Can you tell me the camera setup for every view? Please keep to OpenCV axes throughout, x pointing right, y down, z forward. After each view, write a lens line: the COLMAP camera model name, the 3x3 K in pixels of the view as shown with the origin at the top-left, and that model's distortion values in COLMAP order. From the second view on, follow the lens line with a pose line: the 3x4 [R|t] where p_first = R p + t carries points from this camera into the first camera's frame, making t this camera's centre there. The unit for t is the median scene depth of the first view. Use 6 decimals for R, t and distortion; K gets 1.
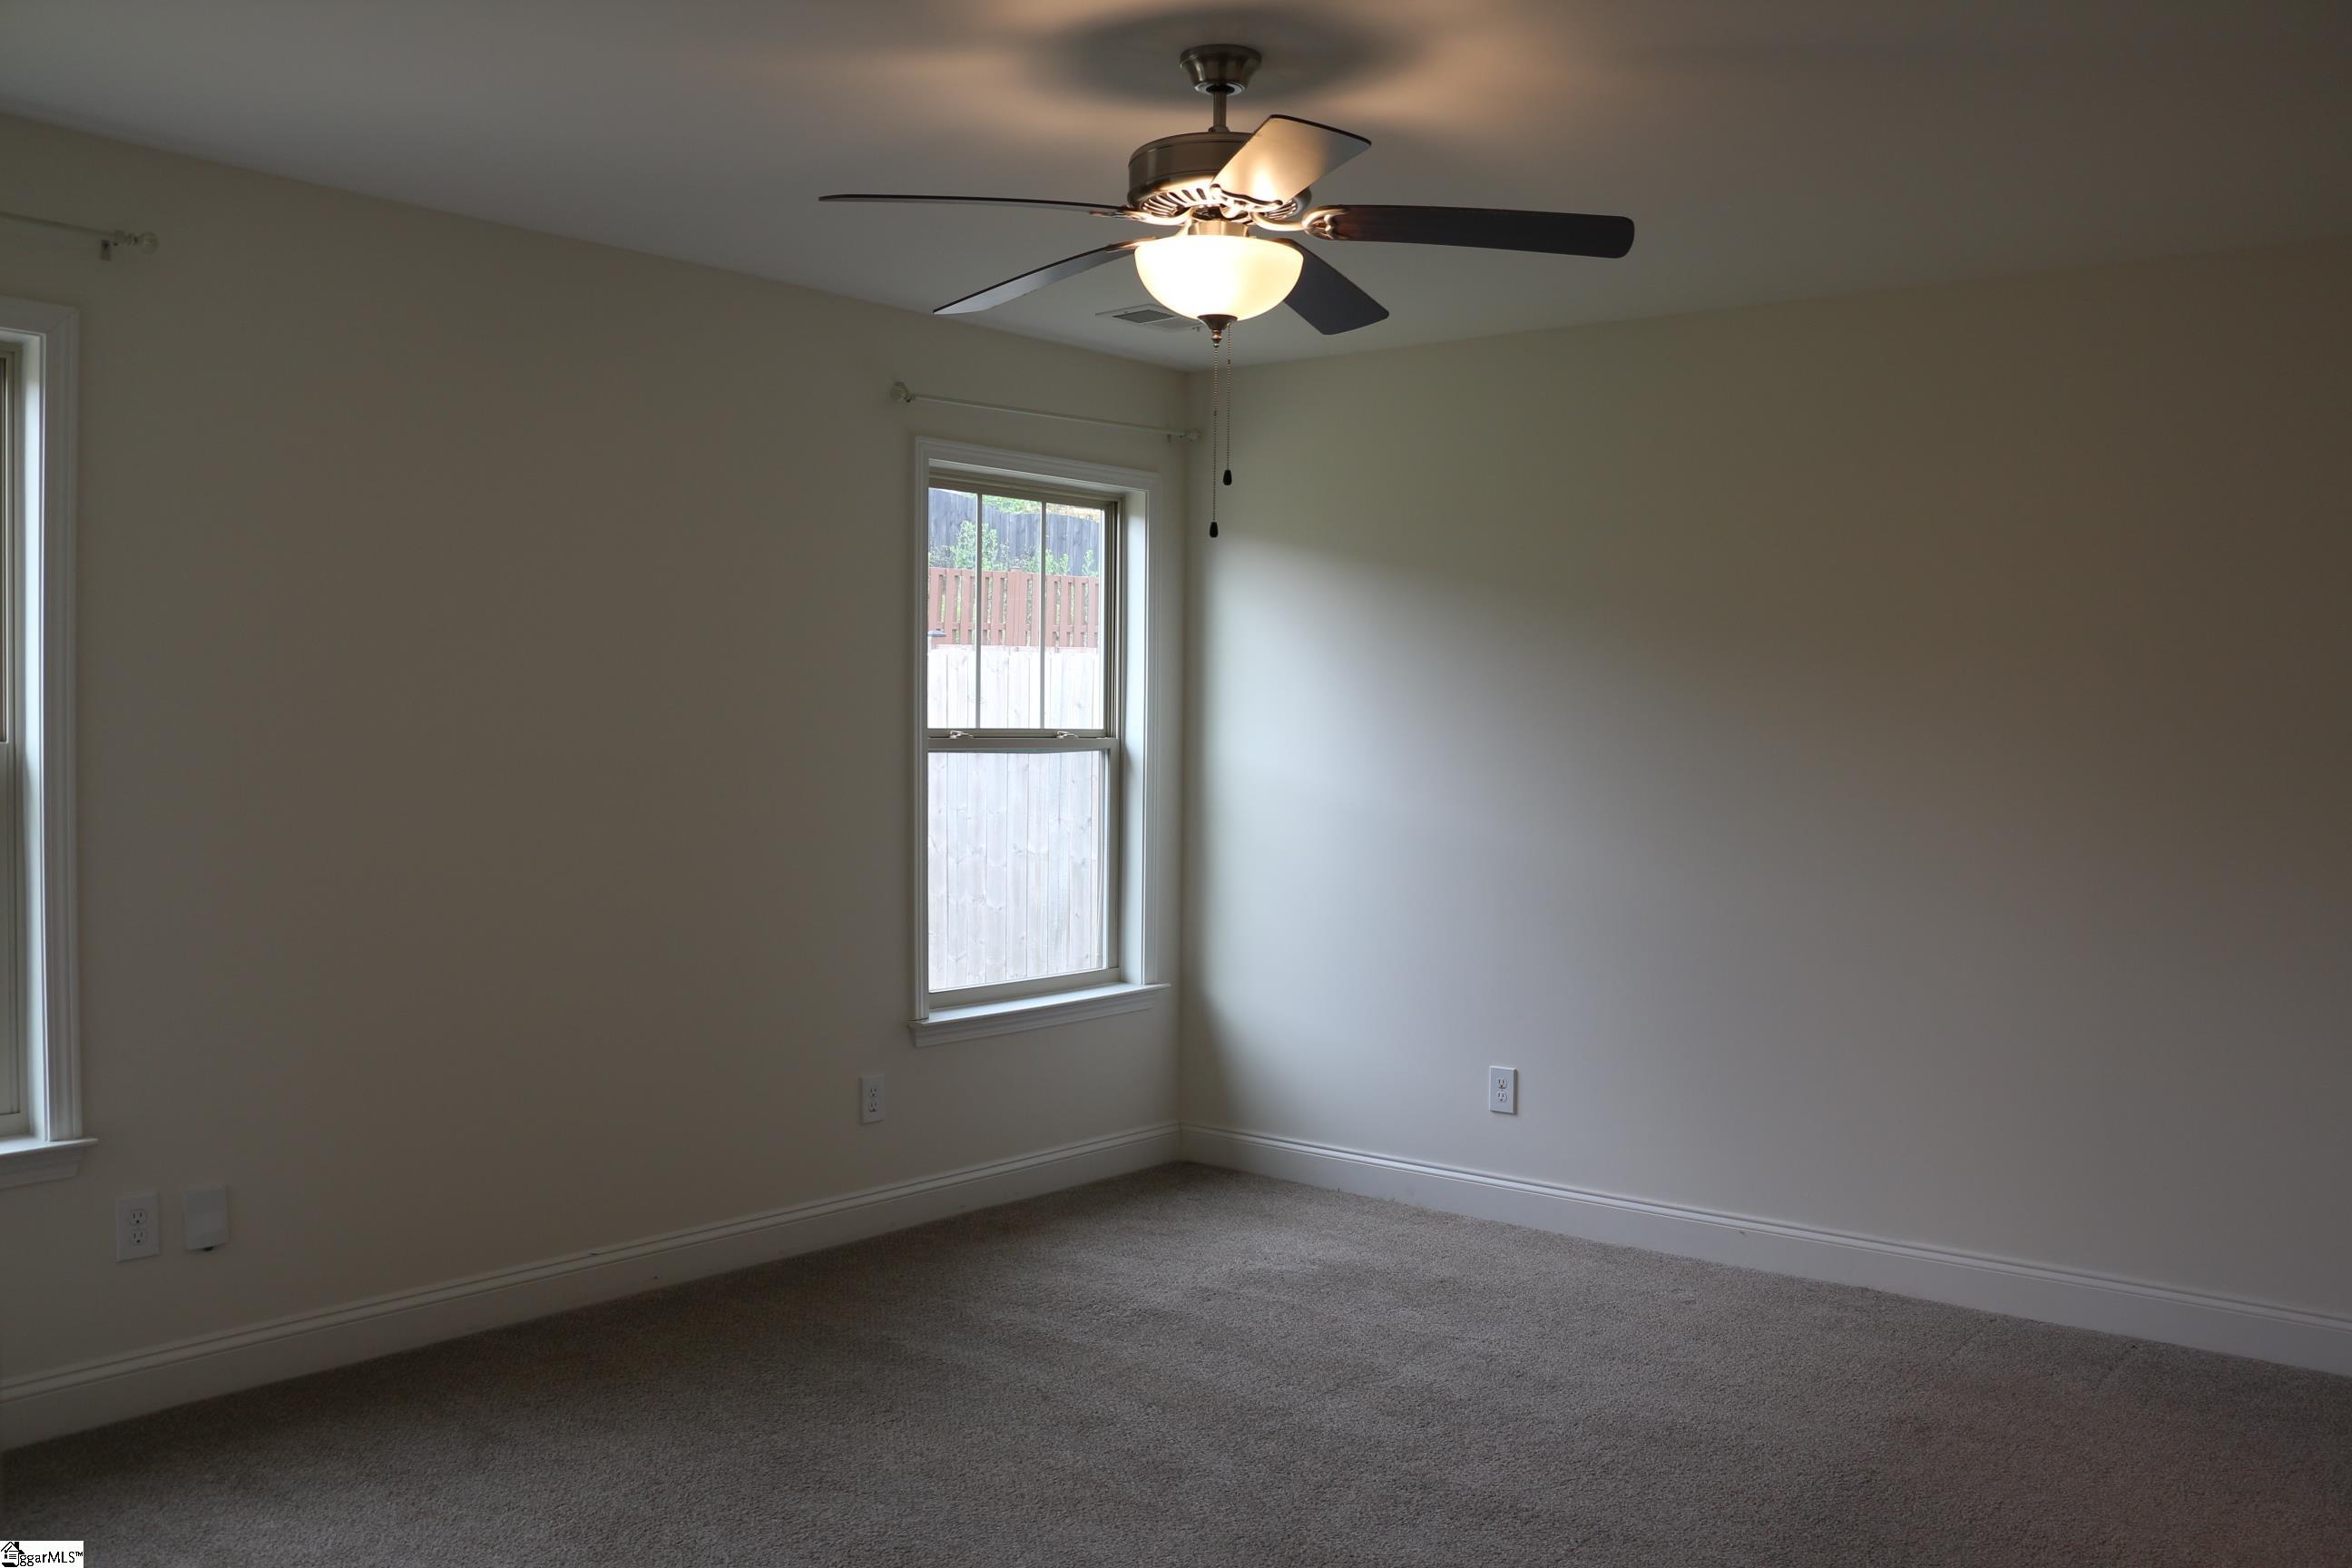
lens RADIAL K [[1965.9, 0, 1231.6], [0, 1965.9, 763.8], [0, 0, 1]] dist [-0.181308, 0.145485]
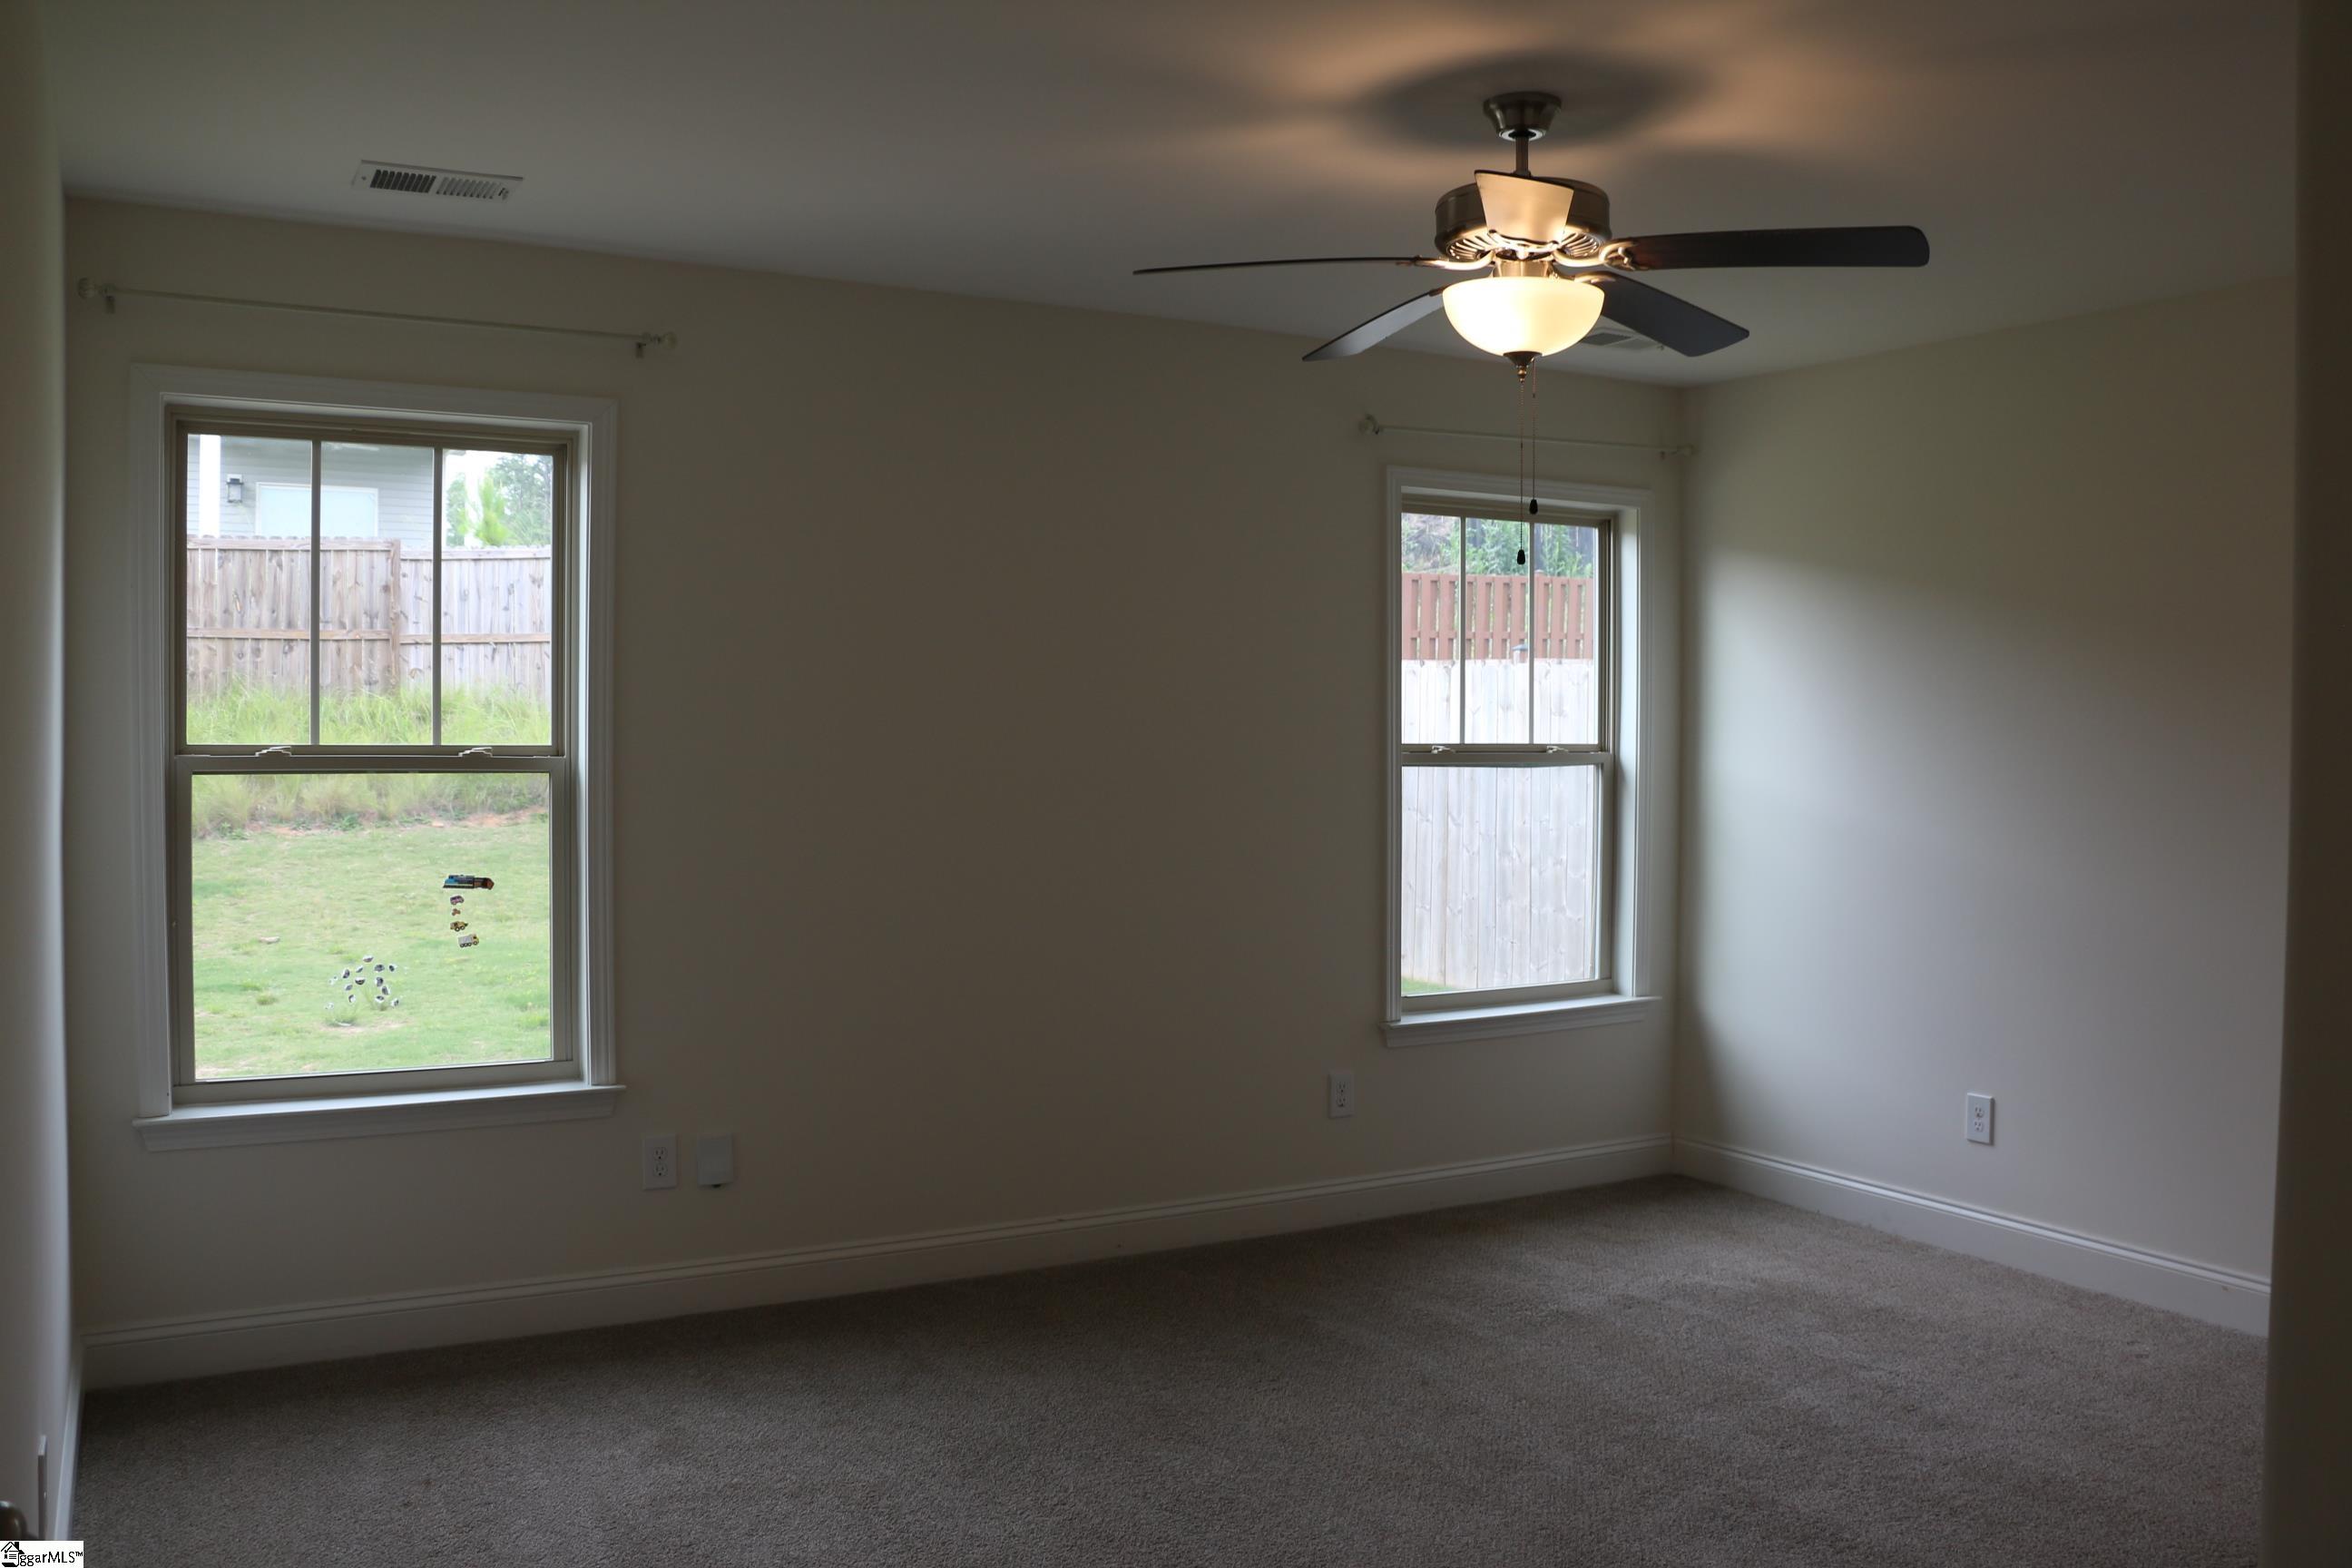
lens RADIAL K [[1965.9, 0, 1185.6], [0, 1965.9, 752.4], [0, 0, 1]] dist [-0.181308, 0.145485]
pose [[0.930981, -0.000112, -0.365068, 0.138605], [-0.003961, 0.999938, -0.010409, -0.002404], [0.365046, 0.011137, 0.930923, -0.022614]]
